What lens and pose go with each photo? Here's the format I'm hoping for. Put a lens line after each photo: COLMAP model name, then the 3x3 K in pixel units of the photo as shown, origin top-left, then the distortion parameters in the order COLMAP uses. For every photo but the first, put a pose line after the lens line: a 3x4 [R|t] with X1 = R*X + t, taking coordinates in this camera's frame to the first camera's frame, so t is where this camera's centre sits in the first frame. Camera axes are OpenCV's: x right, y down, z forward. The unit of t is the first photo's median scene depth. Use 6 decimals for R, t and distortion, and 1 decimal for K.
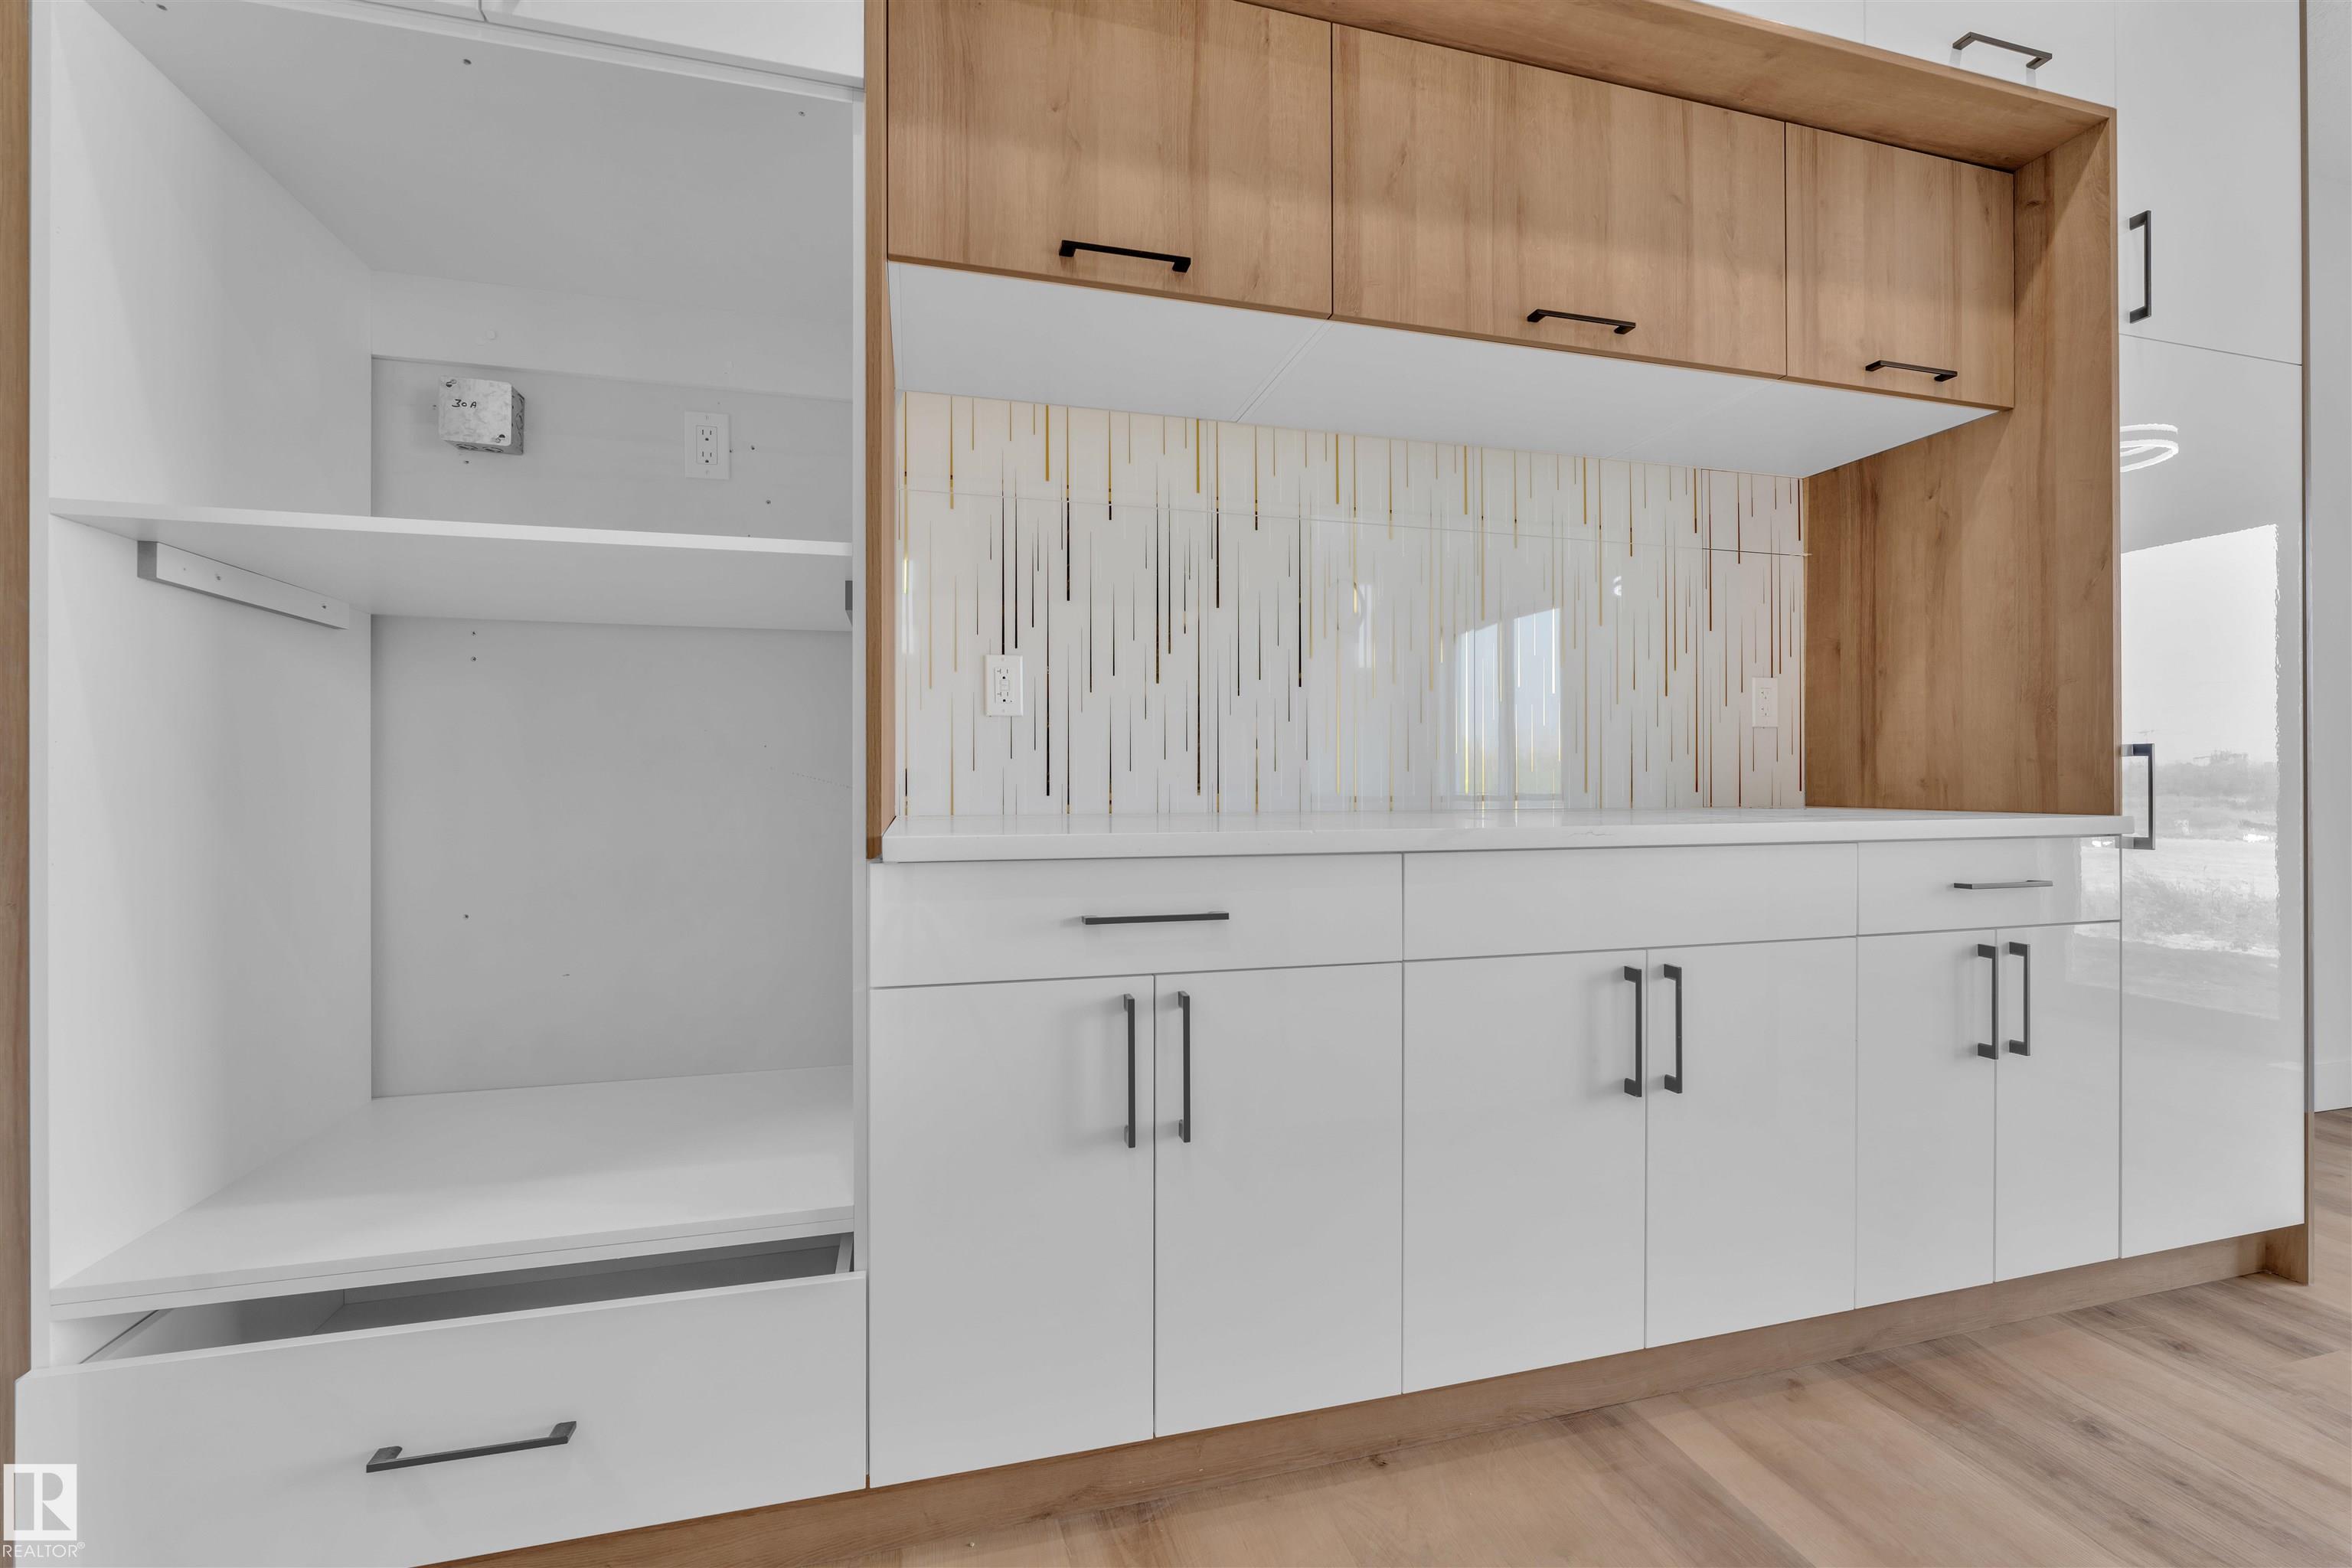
lens RADIAL K [[951.9, 0, 1165.2], [0, 951.9, 783.1], [0, 0, 1]] dist [-0.007749, 0.001041]
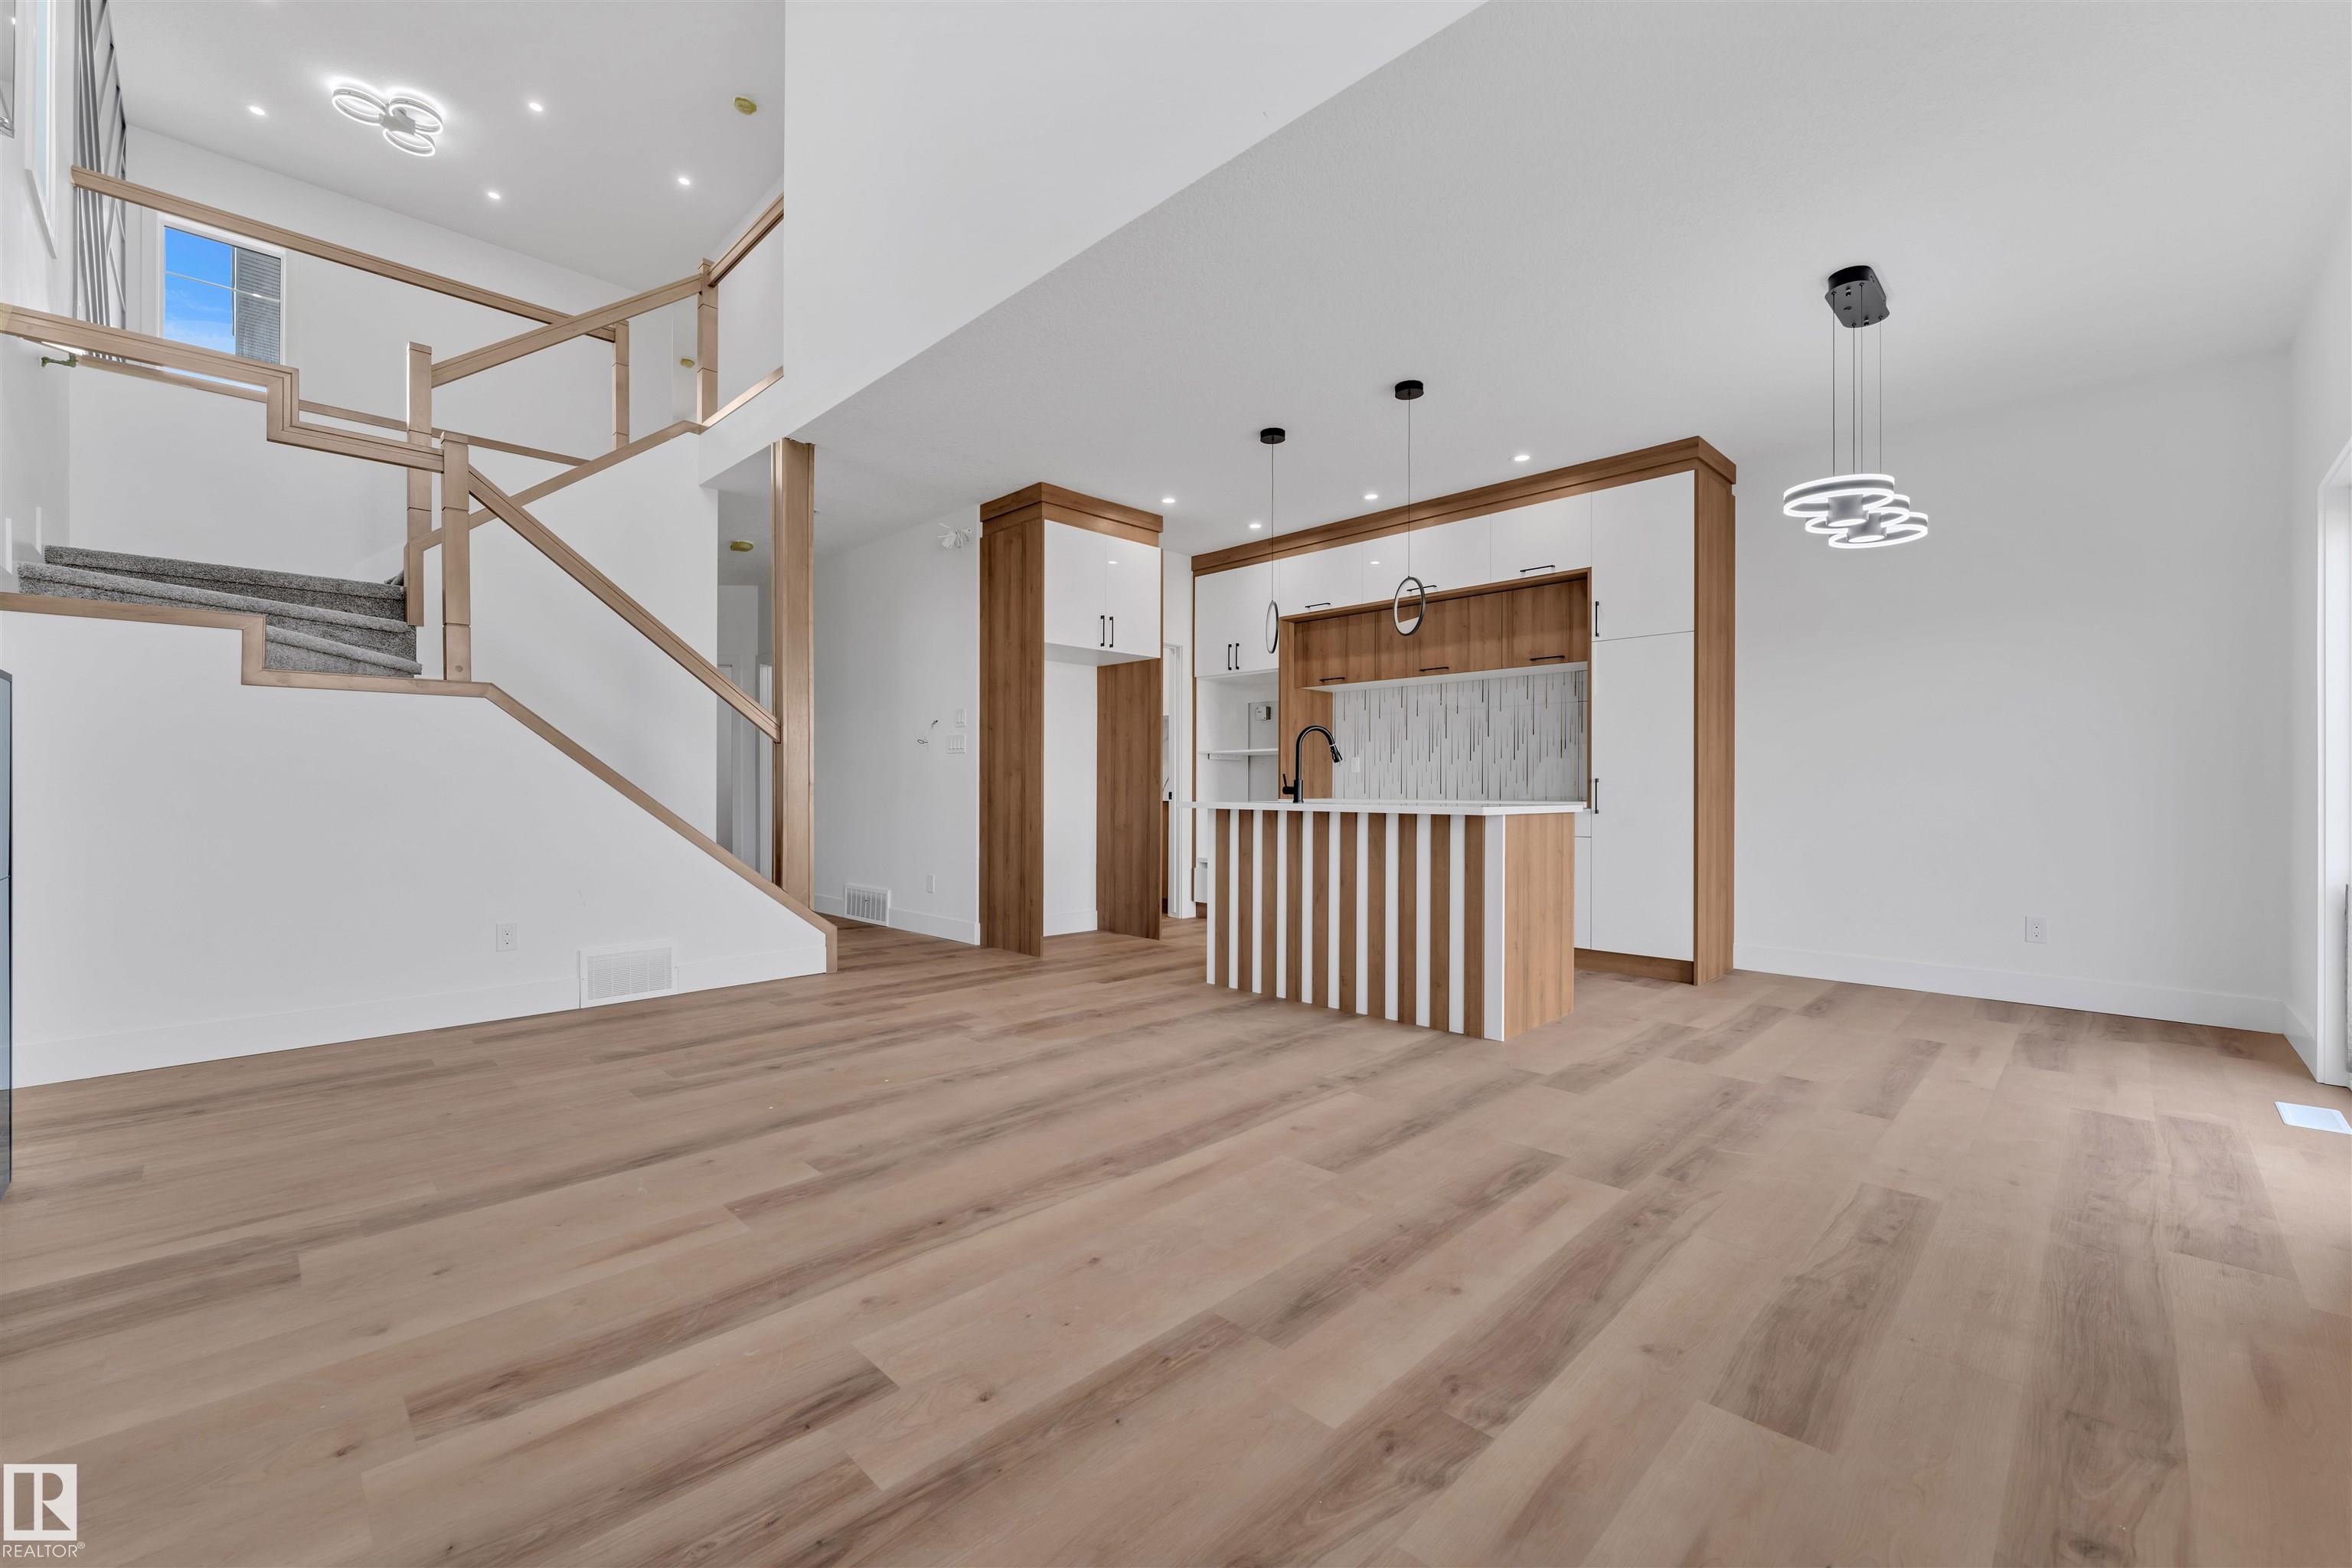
lens RADIAL K [[951.9, 0, 1166.7], [0, 951.9, 791.6], [0, 0, 1]] dist [-0.007749, 0.001041]
pose [[0.499680, 0.006252, -0.866188, 3.143958], [0.000965, 0.999969, 0.007774, -0.027121], [0.866210, -0.004721, 0.499658, -1.792678]]
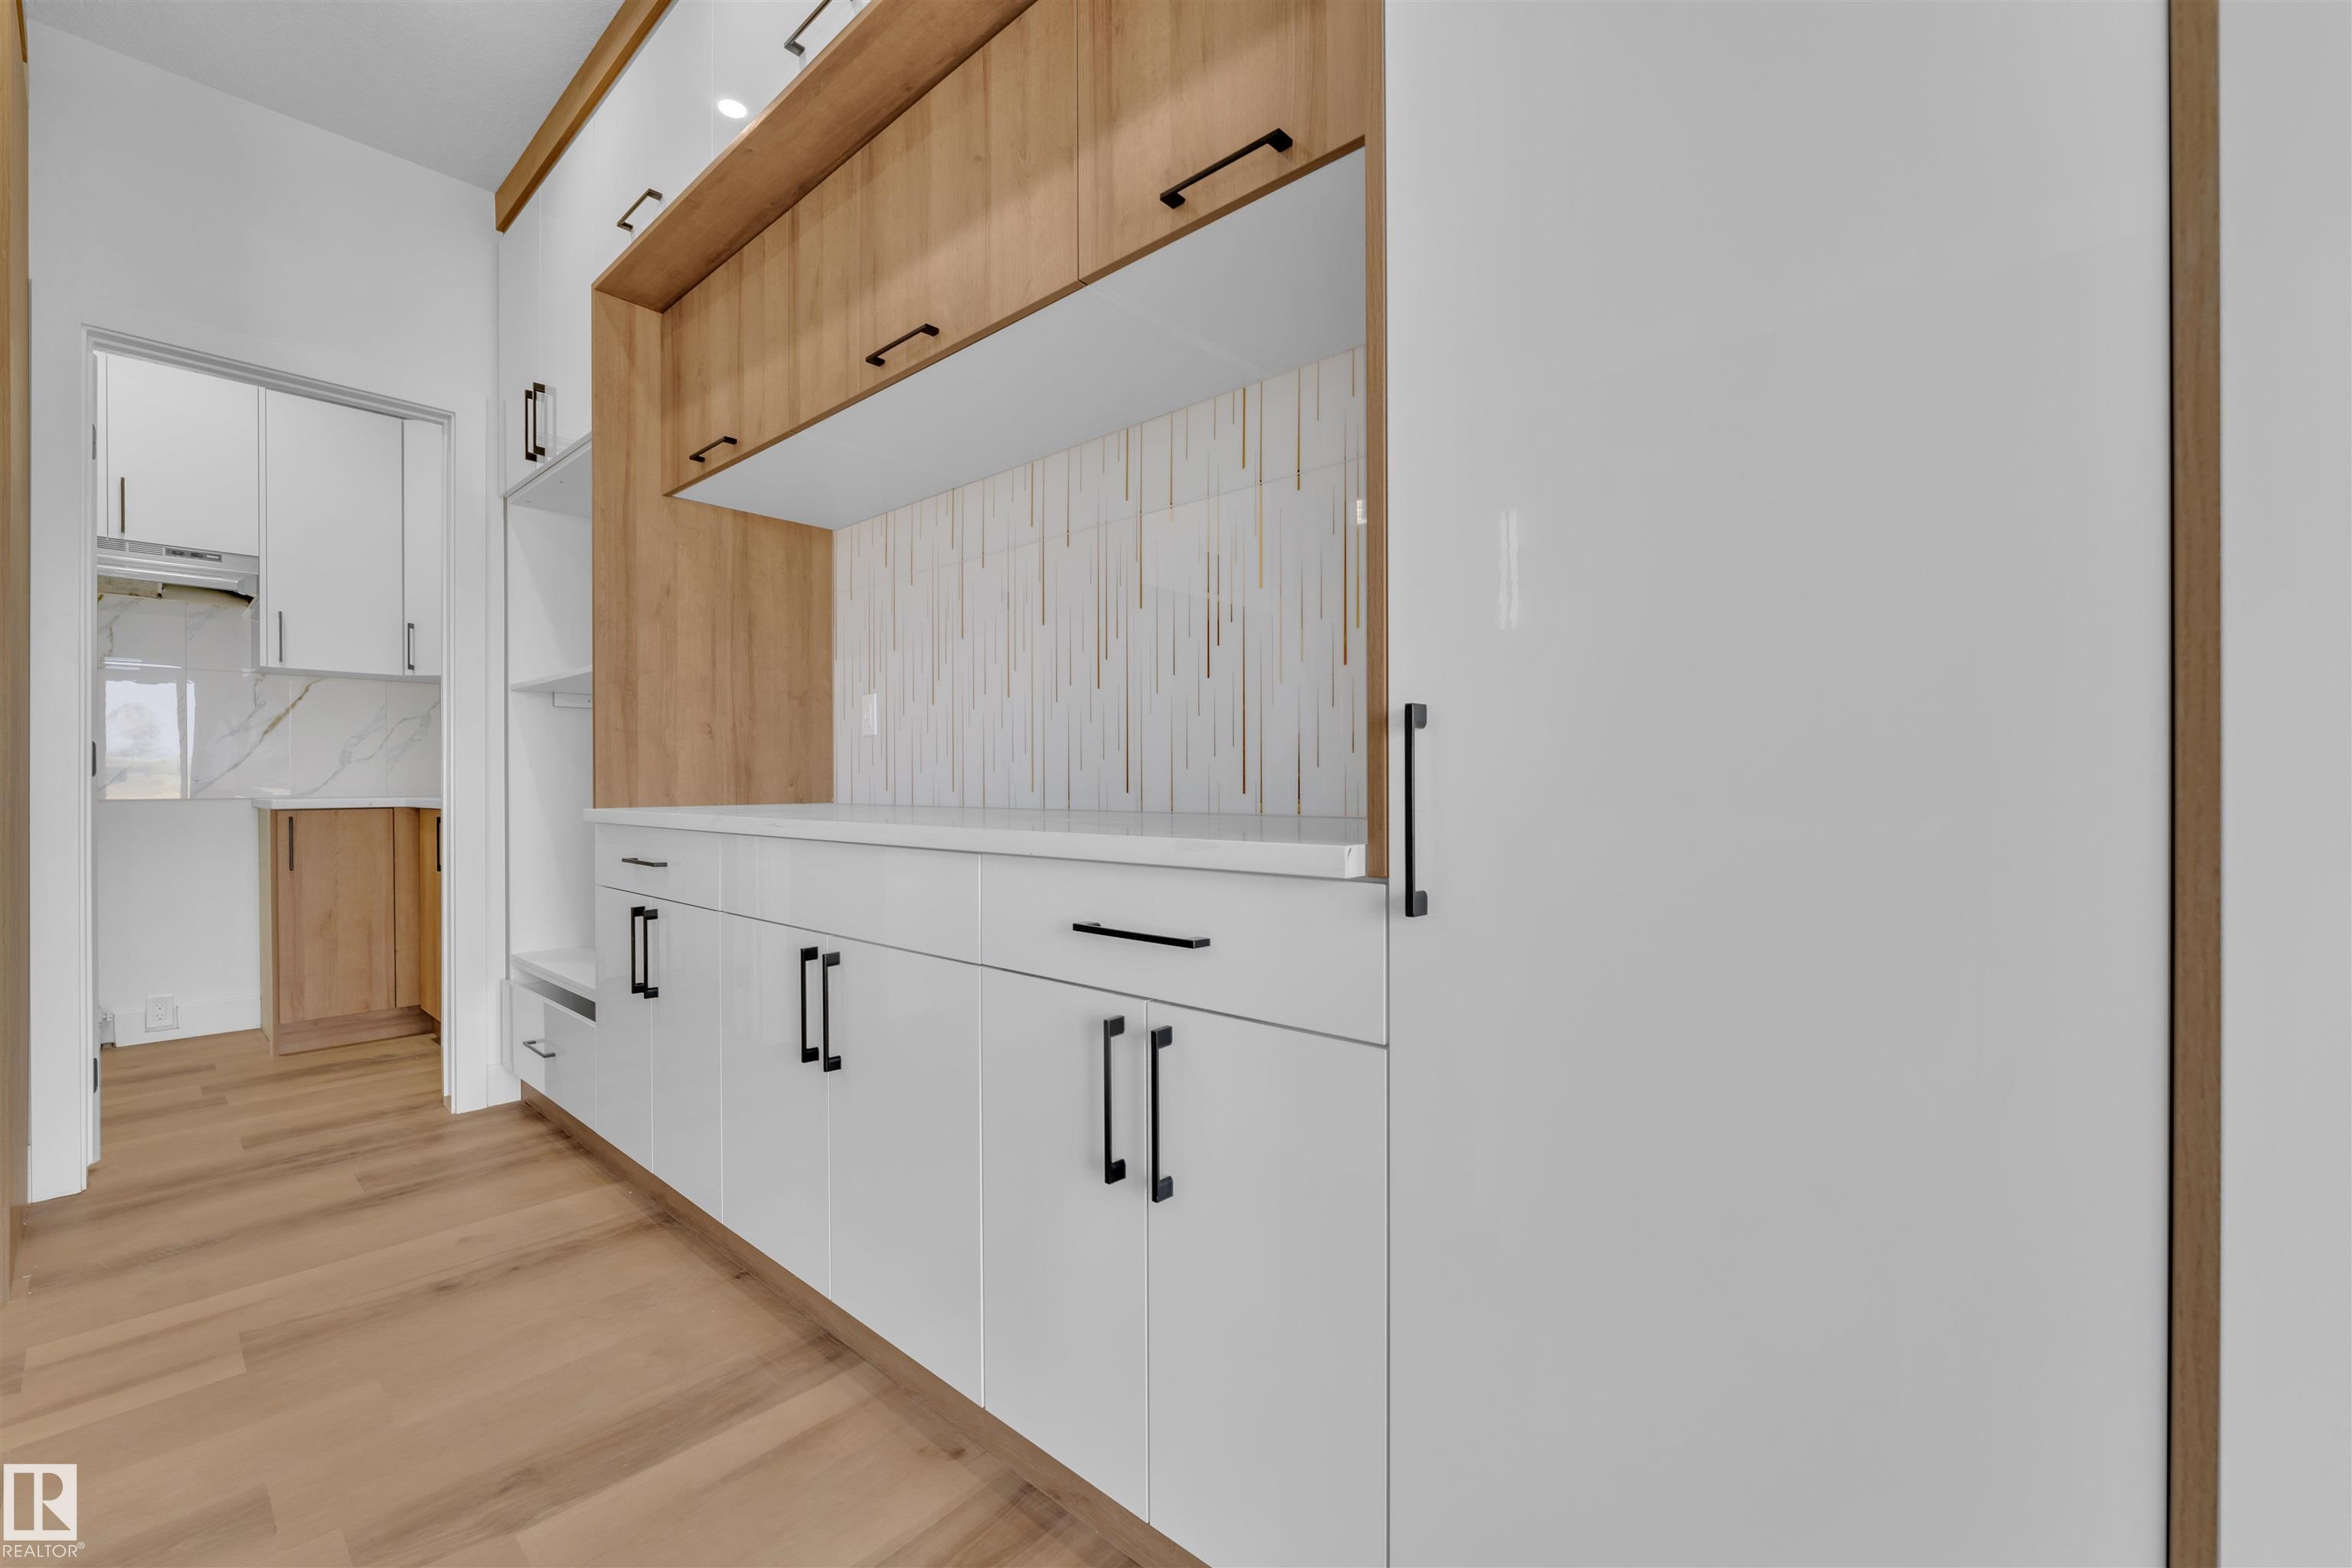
lens RADIAL K [[951.9, 0, 1172.3], [0, 951.9, 785.3], [0, 0, 1]] dist [-0.007749, 0.001041]
pose [[0.553775, 0.004976, -0.832651, 1.464026], [0.003746, 0.999957, 0.008467, -0.005000], [0.832658, -0.007808, 0.553733, 0.651630]]
